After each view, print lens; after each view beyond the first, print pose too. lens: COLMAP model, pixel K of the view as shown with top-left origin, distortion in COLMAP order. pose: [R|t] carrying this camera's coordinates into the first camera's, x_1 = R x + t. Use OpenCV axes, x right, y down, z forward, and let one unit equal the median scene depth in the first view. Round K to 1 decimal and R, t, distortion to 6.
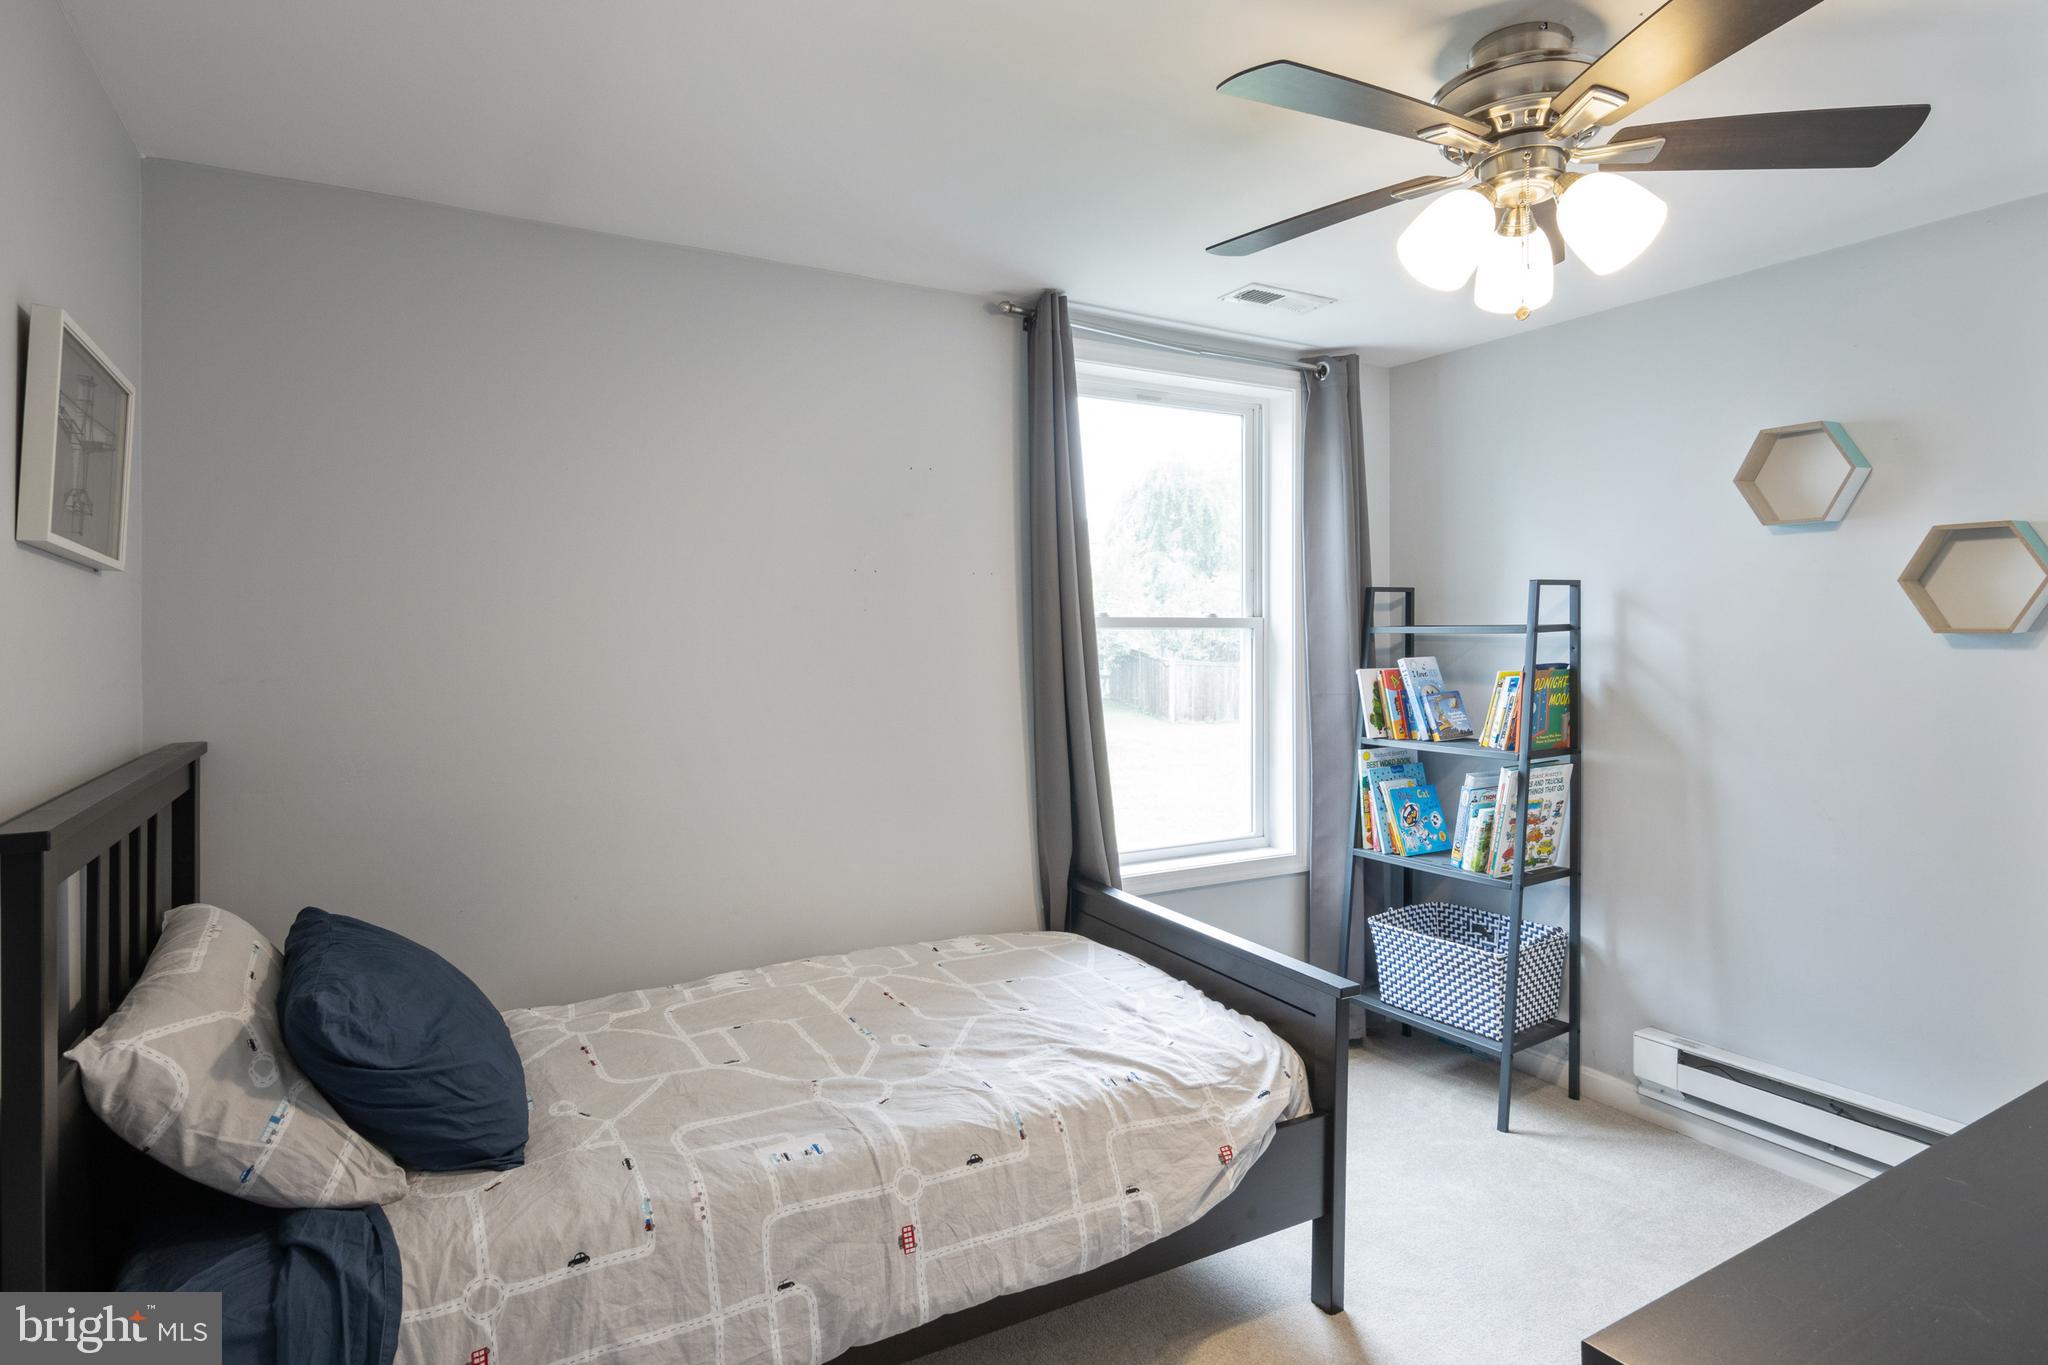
lens RADIAL K [[1117.9, 0, 1024.8], [0, 1117.9, 637.0], [0, 0, 1]] dist [0.043677, 0.000171]
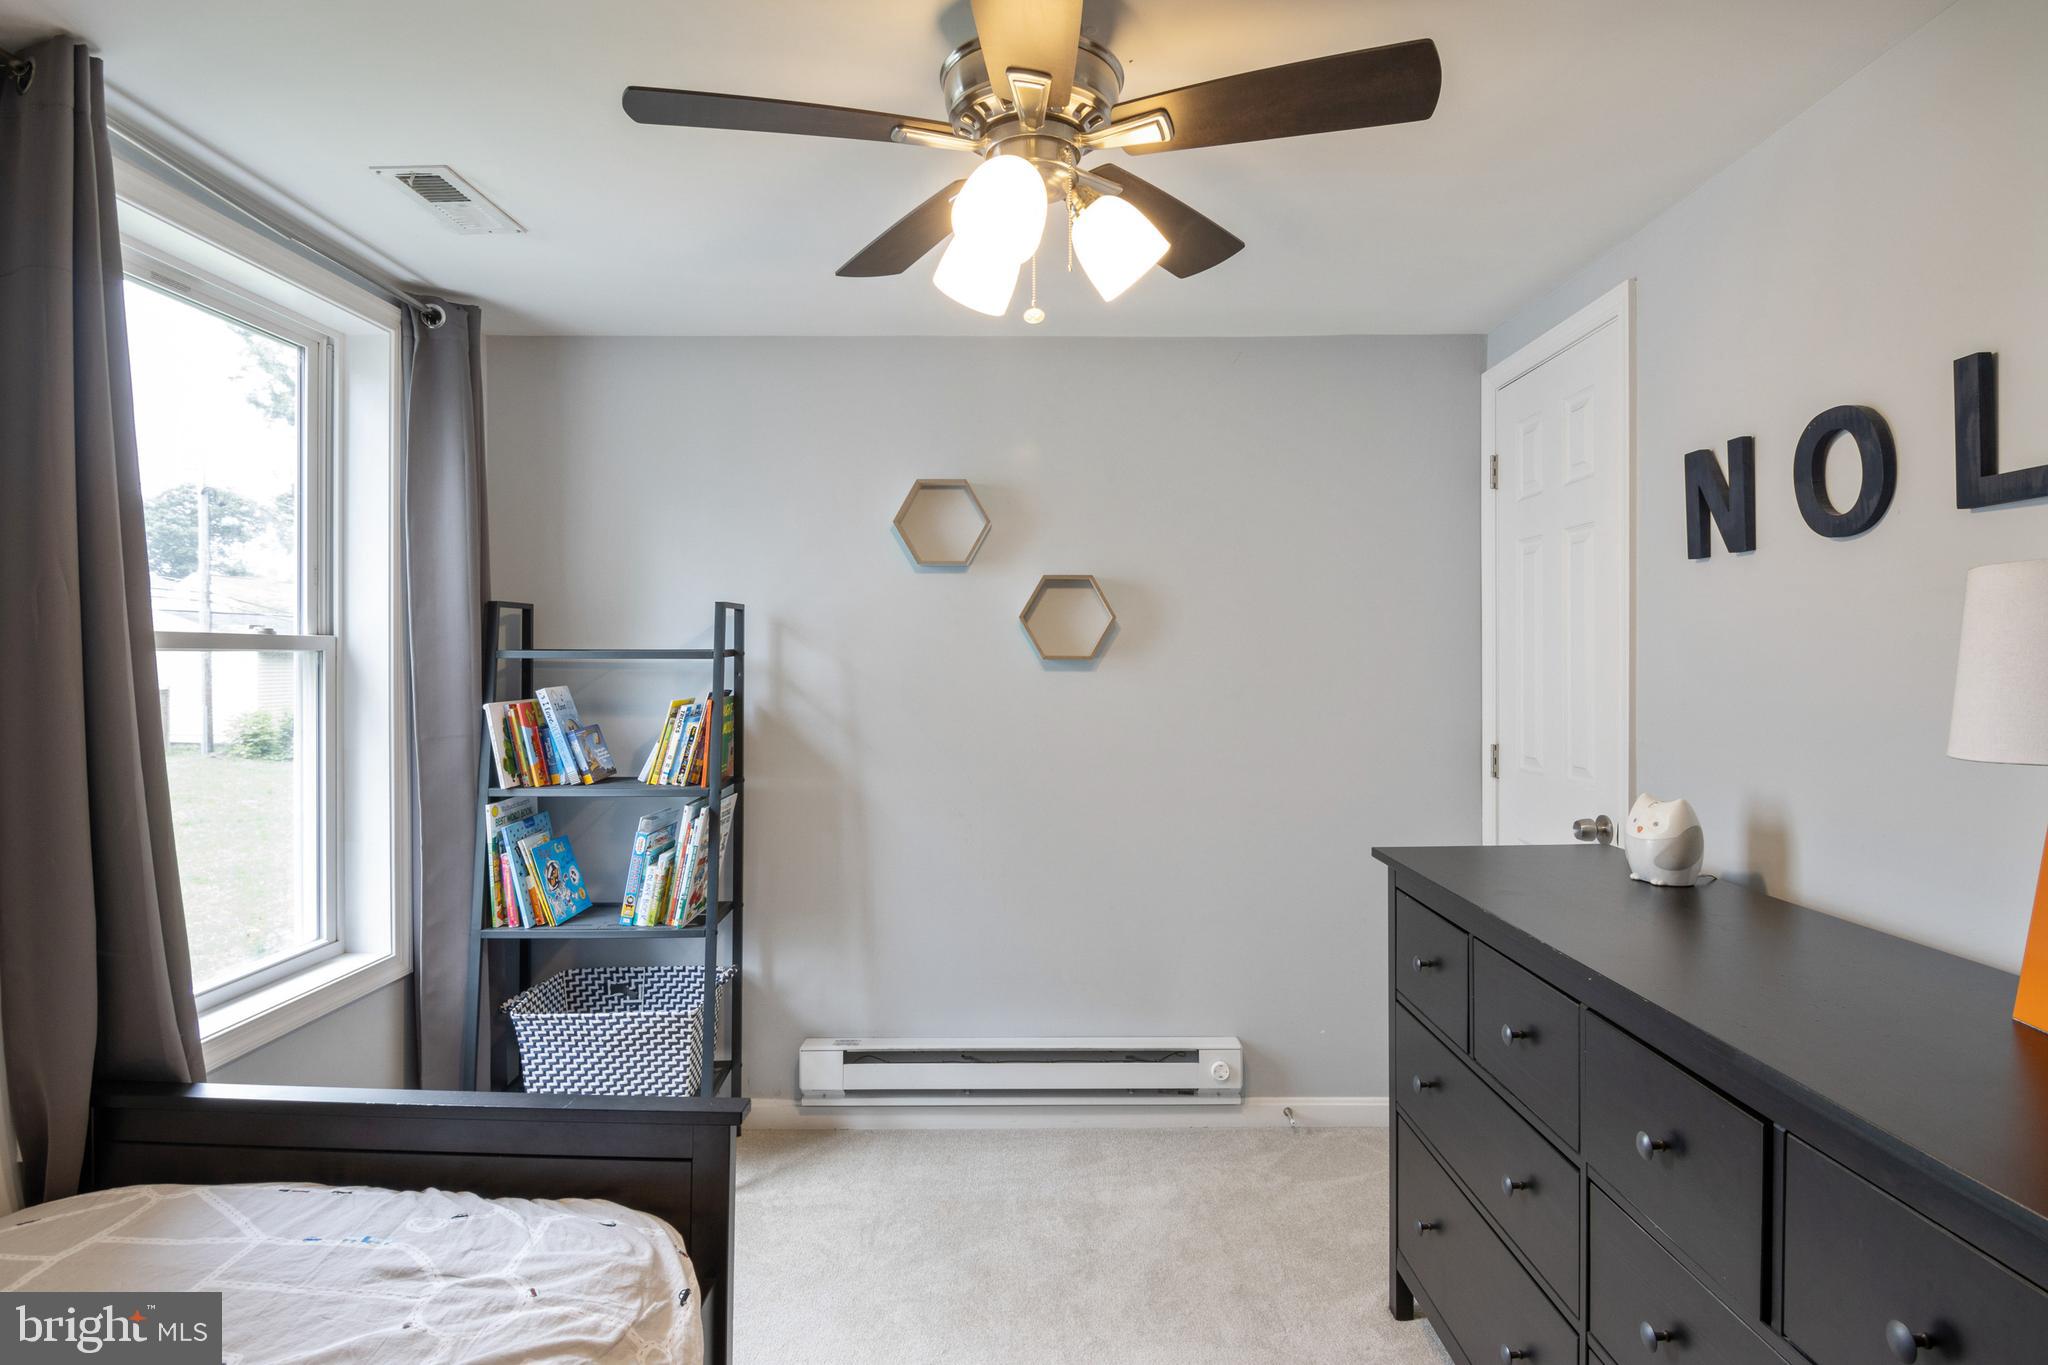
lens RADIAL K [[1073.5, 0, 1026.1], [0, 1073.5, 662.1], [0, 0, 1]] dist [-0.002197, -0.002276]
pose [[0.503833, -0.001245, 0.863800, -0.172345], [0.001165, 0.999999, 0.000762, -0.000680], [-0.863800, 0.000622, 0.503834, 0.297005]]
